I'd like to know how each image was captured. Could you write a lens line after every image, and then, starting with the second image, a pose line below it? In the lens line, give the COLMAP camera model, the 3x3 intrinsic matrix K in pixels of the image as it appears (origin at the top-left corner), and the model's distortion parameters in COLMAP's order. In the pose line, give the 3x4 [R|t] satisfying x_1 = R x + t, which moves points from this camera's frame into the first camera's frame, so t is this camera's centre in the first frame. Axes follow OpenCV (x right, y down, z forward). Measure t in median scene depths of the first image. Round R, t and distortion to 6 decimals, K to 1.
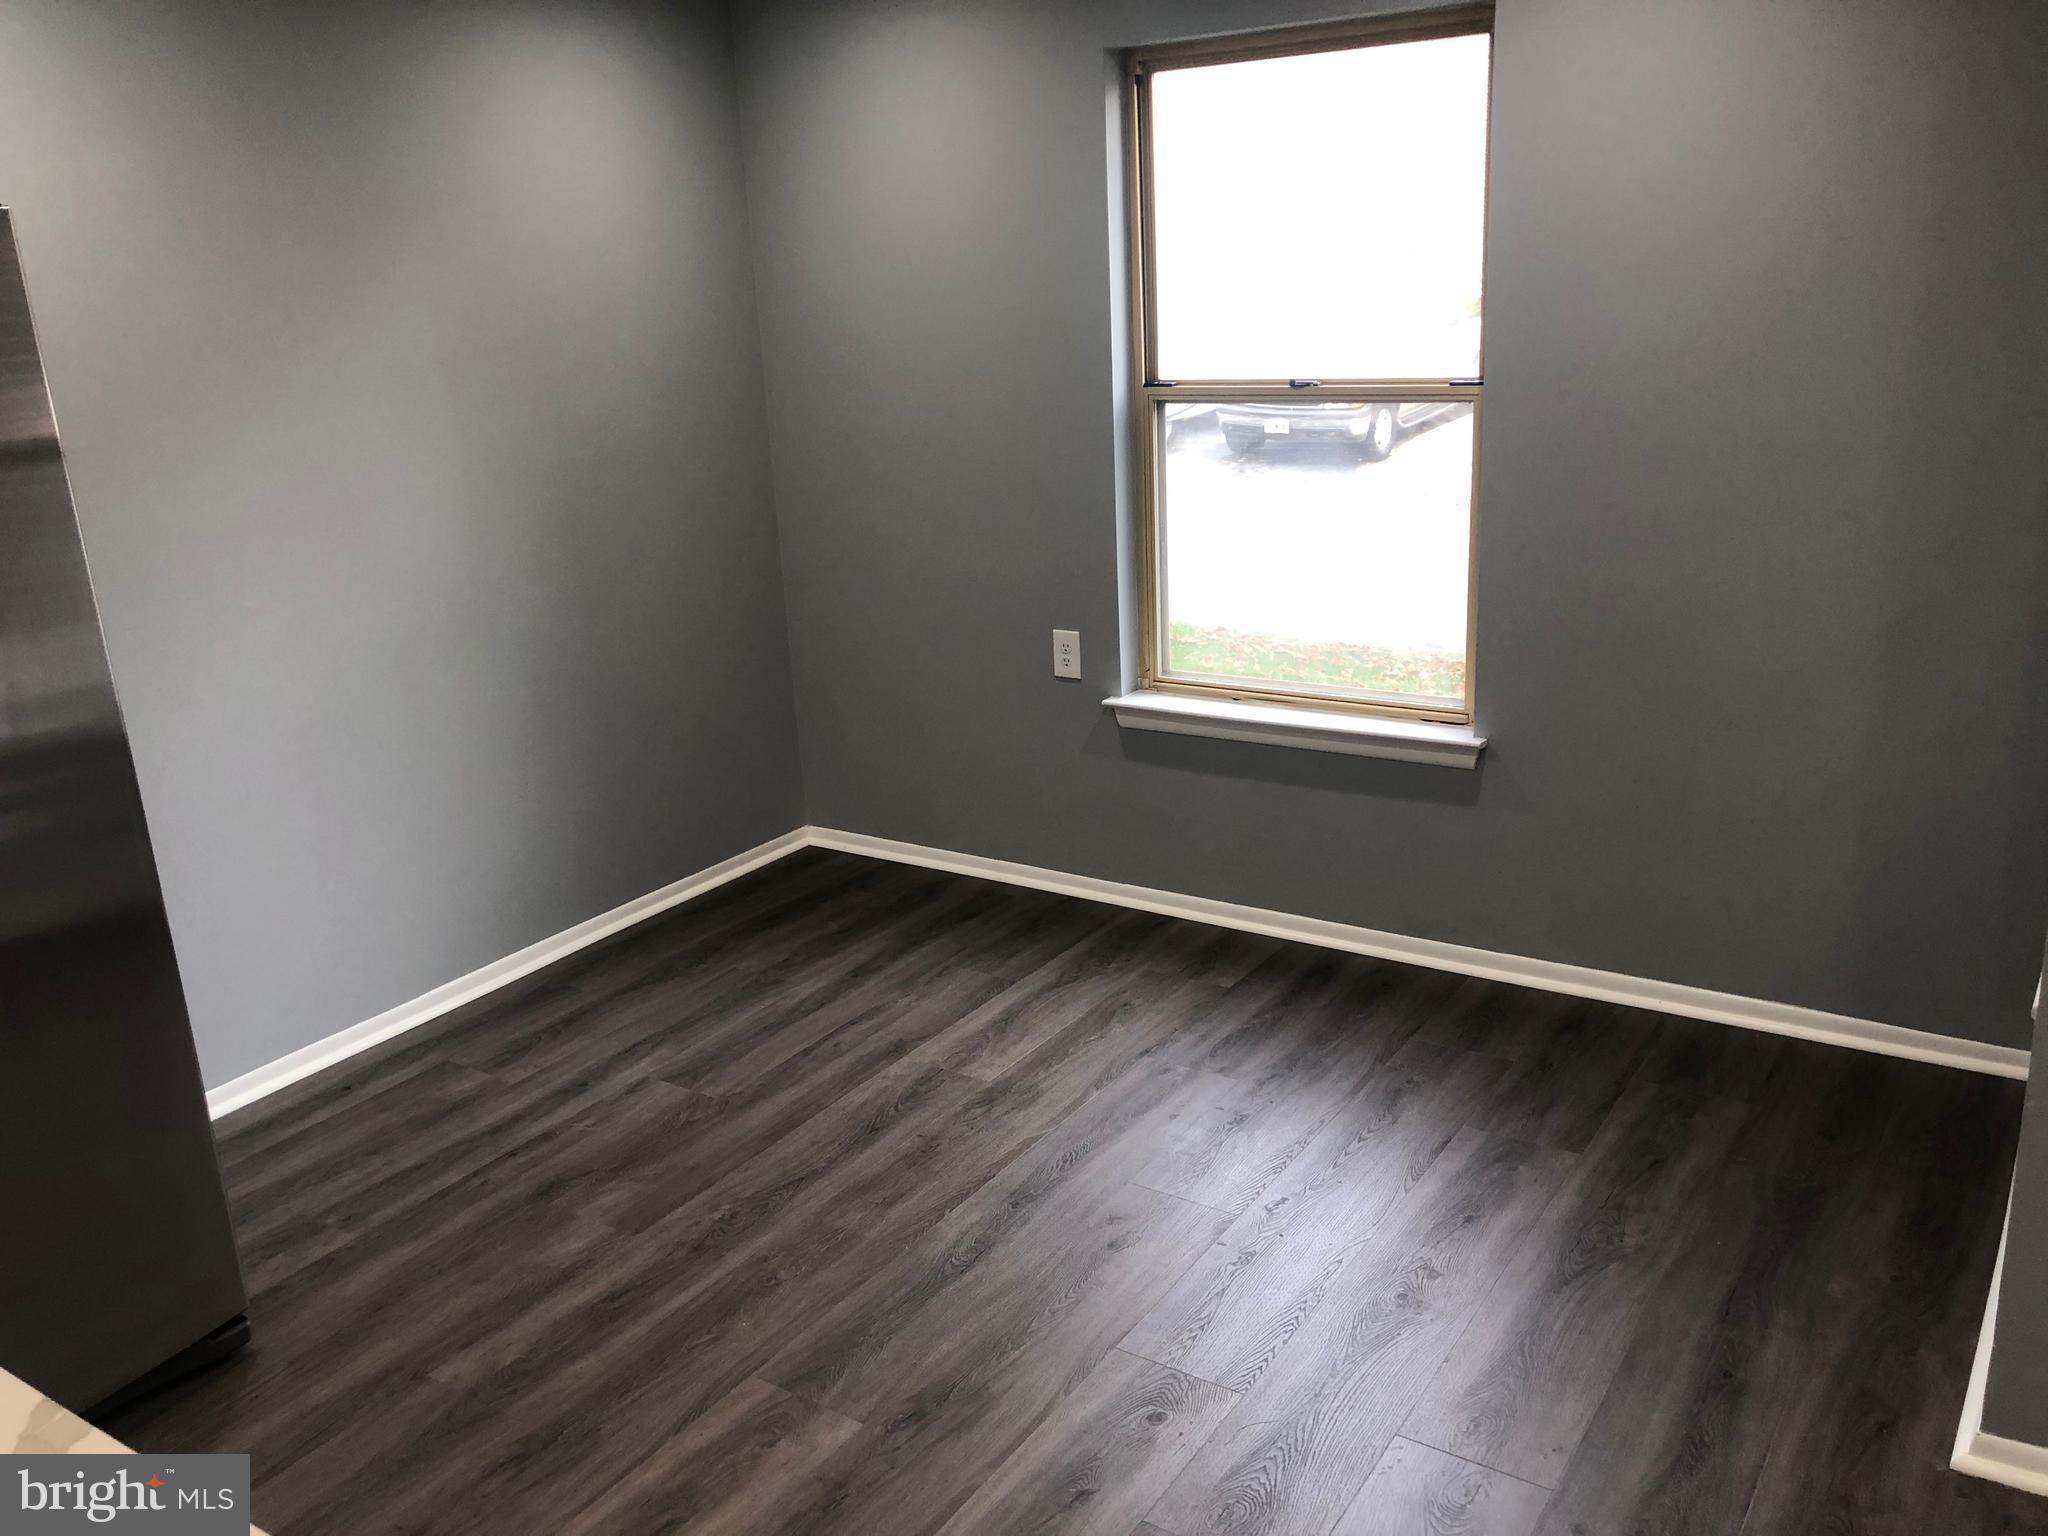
lens RADIAL K [[1703.2, 0, 1018.2], [0, 1703.2, 772.0], [0, 0, 1]] dist [0.042918, -0.047312]
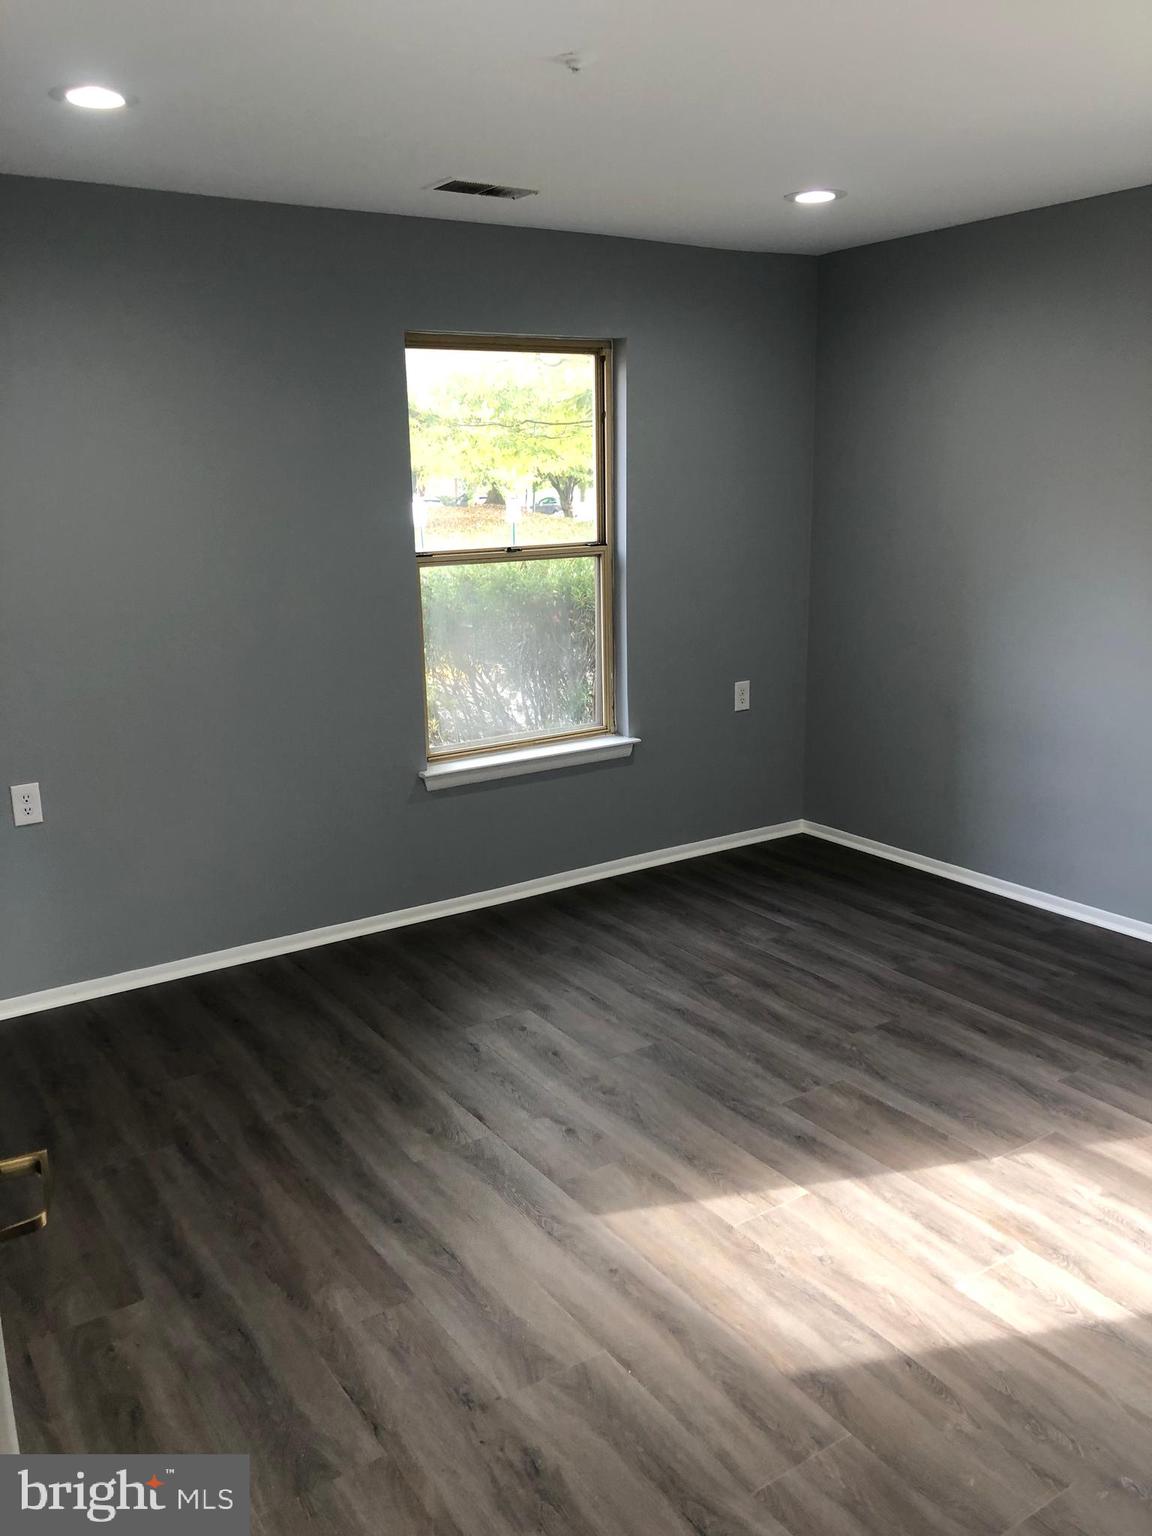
lens RADIAL K [[1277.4, 0, 573.9], [0, 1277.4, 772.9], [0, 0, 1]] dist [0.042918, -0.047312]
pose [[0.396887, -0.191682, 0.897629, -0.937697], [0.251713, 0.963188, 0.094387, -0.122425], [-0.882679, 0.188484, 0.430526, 0.464591]]
